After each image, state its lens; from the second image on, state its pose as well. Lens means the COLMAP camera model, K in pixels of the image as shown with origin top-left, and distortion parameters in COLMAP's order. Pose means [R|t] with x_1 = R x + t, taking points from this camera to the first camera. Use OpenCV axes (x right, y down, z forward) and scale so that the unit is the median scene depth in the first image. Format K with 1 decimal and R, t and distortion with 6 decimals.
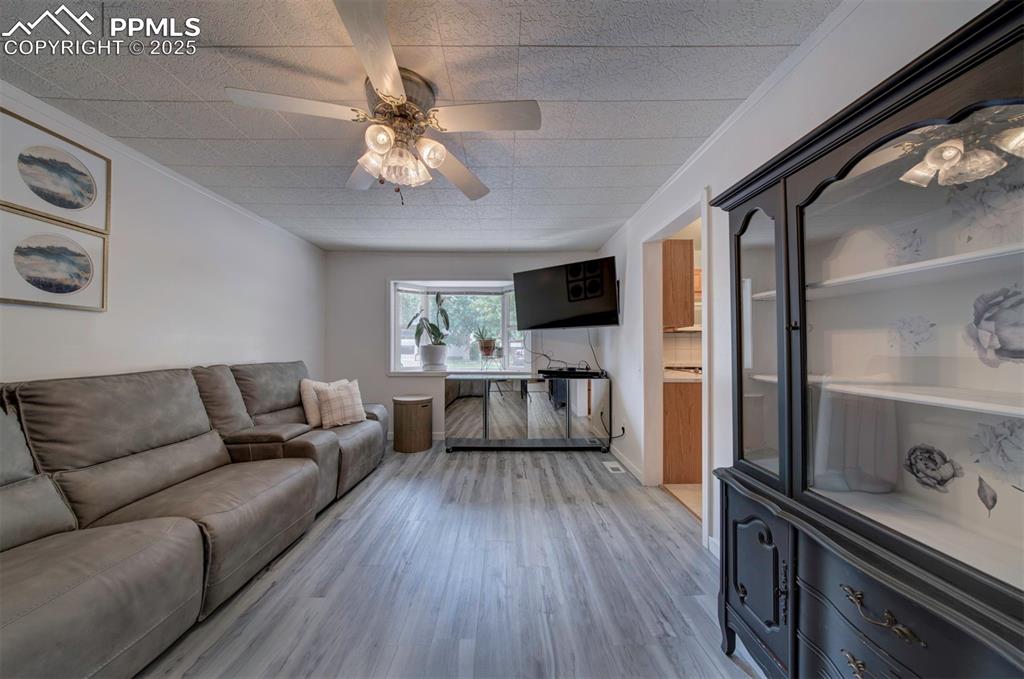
lens RADIAL K [[348.3, 0, 506.4], [0, 348.3, 341.4], [0, 0, 1]] dist [-0.006673, 0.000187]
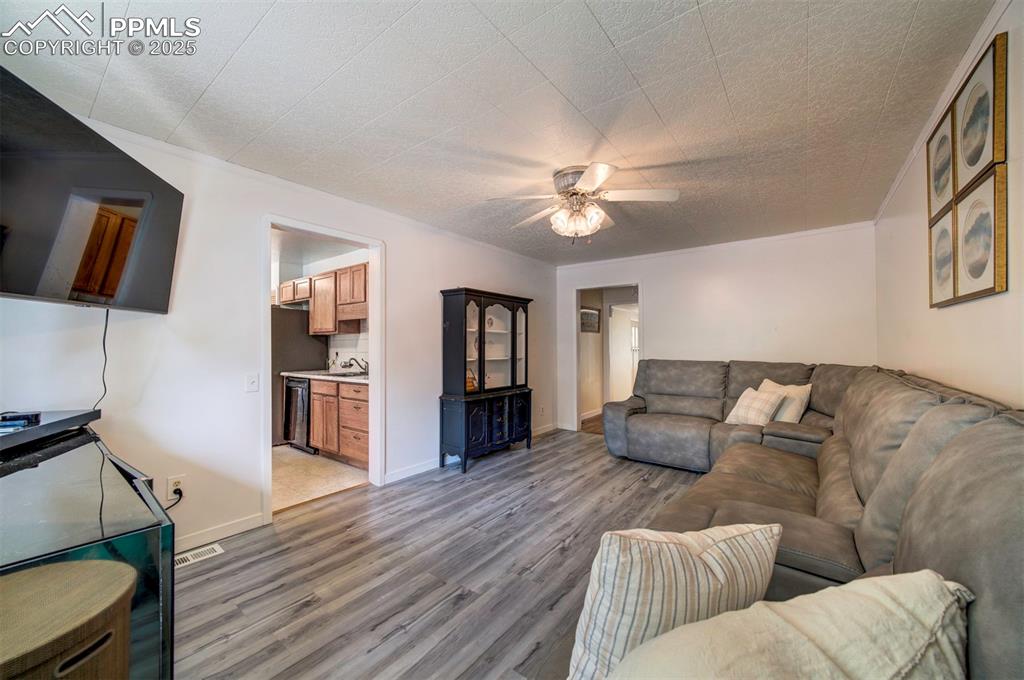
lens RADIAL K [[386.7, 0, 512.4], [0, 386.7, 344.5], [0, 0, 1]] dist [-0.001602, 0.000011]
pose [[-0.800232, 0.008668, 0.599628, -0.646817], [-0.001285, 0.999868, -0.016168, 0.014963], [-0.599690, -0.013709, -0.800115, 1.500286]]
